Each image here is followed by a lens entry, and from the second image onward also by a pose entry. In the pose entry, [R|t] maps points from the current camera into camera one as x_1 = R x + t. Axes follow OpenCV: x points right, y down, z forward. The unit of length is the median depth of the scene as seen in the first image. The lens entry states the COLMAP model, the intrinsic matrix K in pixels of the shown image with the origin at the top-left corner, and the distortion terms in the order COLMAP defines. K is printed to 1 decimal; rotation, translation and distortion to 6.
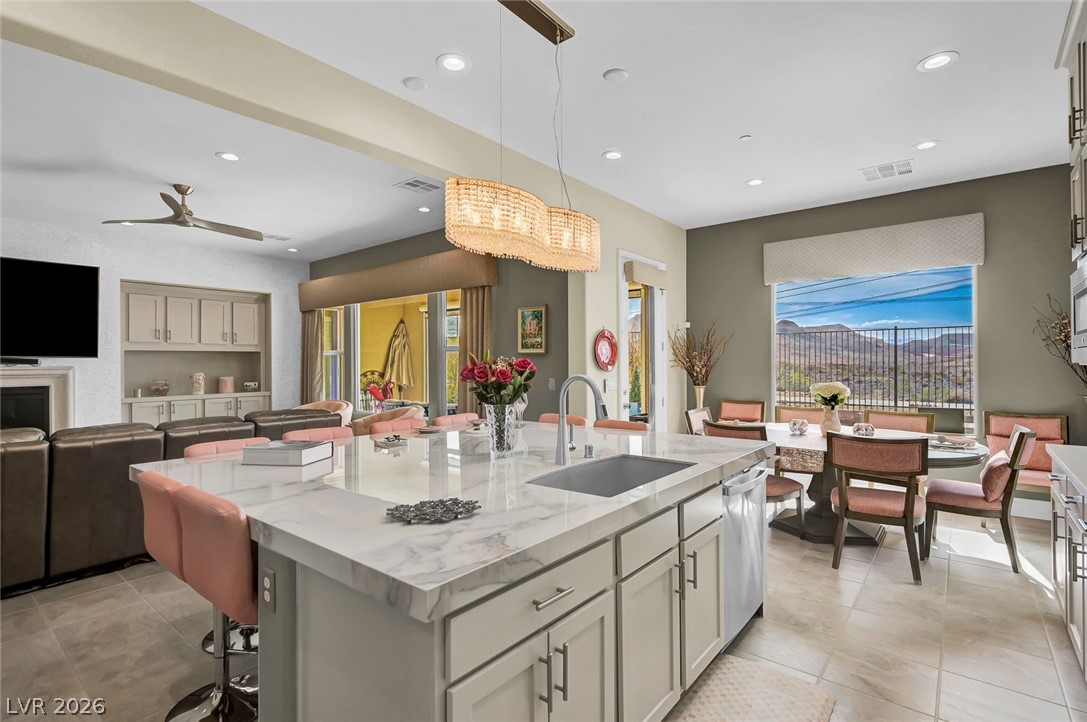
lens RADIAL K [[519.7, 0, 545.1], [0, 519.7, 359.0], [0, 0, 1]] dist [0.000541, 0.000355]
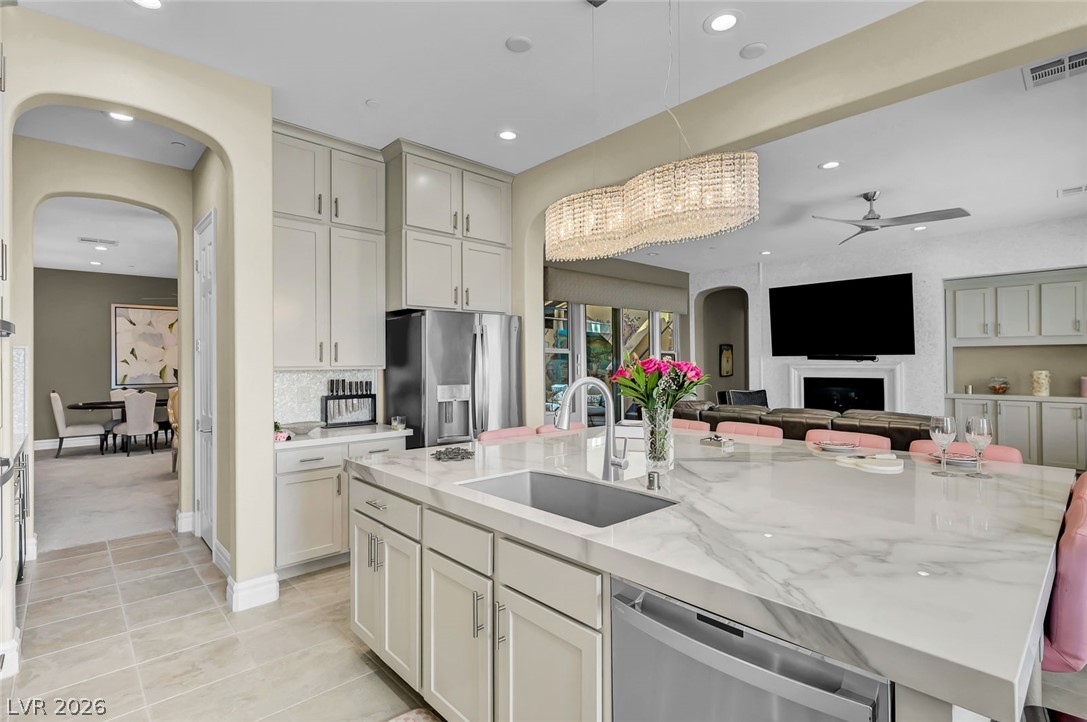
lens RADIAL K [[519.7, 0, 546.4], [0, 519.7, 361.0], [0, 0, 1]] dist [0.000541, 0.000355]
pose [[-0.144770, 0.002417, -0.989462, 0.361276], [0.011639, 0.999932, 0.000739, 0.001227], [0.989397, -0.011410, -0.144788, 0.396526]]
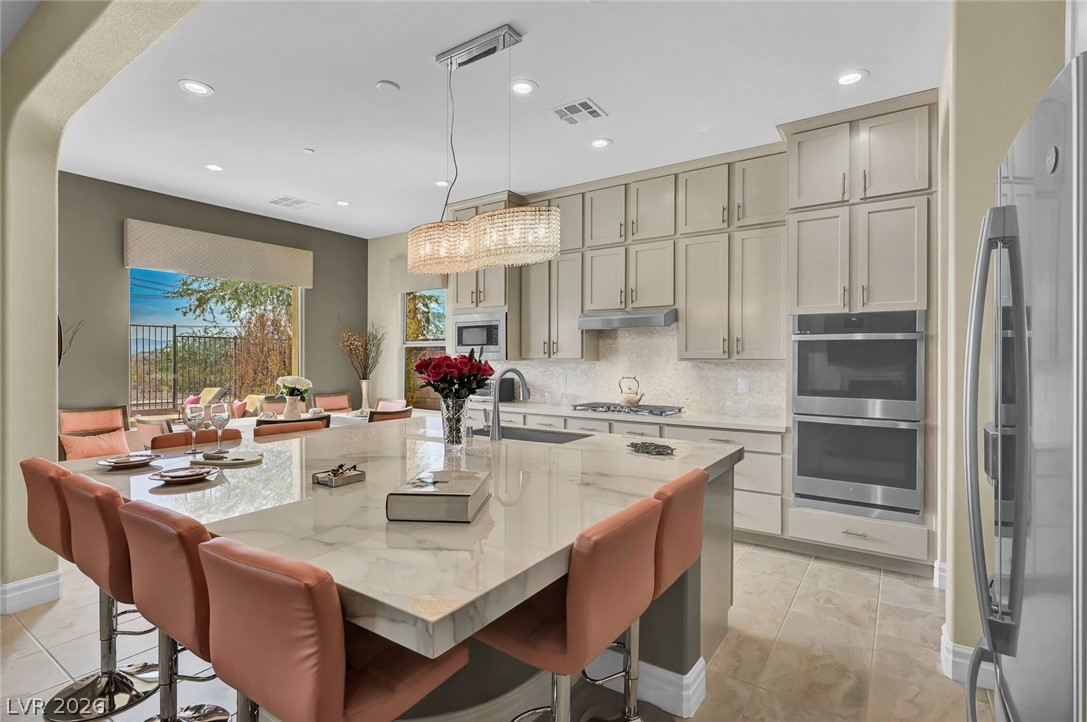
lens RADIAL K [[519.7, 0, 549.7], [0, 519.7, 364.0], [0, 0, 1]] dist [0.000541, 0.000355]
pose [[-0.084677, -0.006018, 0.996390, -0.471731], [-0.007088, 0.999960, 0.005438, 0.005734], [-0.996383, -0.006602, -0.084717, 0.378871]]
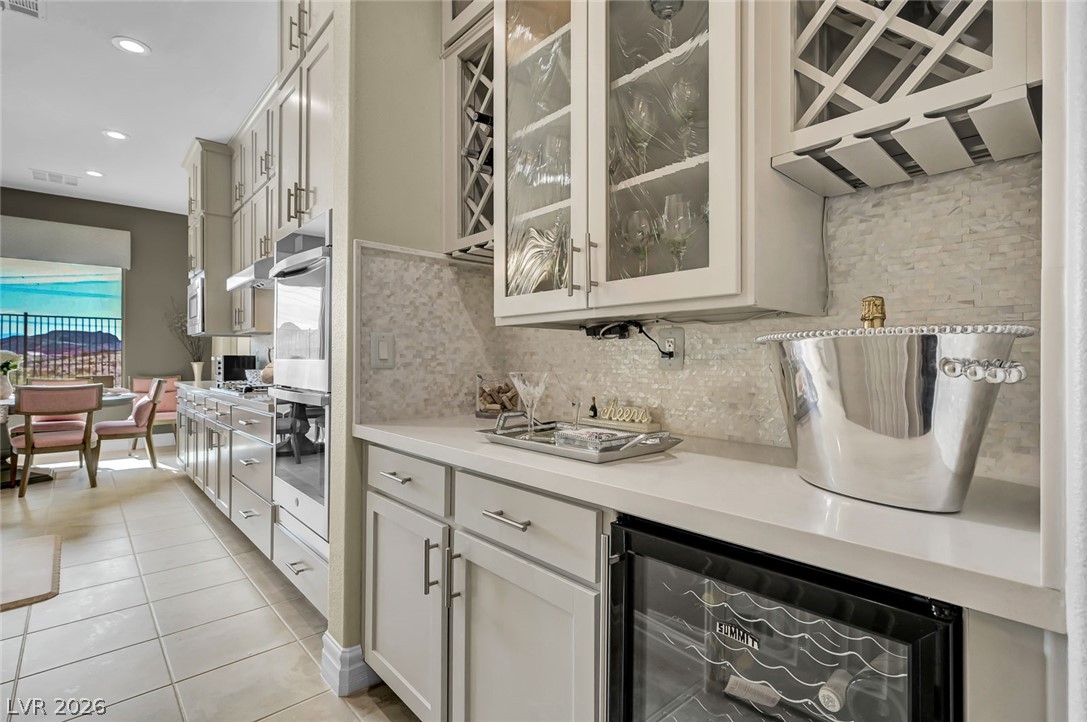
lens RADIAL K [[519.7, 0, 553.1], [0, 519.7, 355.0], [0, 0, 1]] dist [0.000541, 0.000355]
pose [[0.149504, 0.010054, 0.988710, -0.276044], [-0.004040, 0.999946, -0.009557, 0.042648], [-0.988753, -0.002566, 0.149537, -0.248703]]
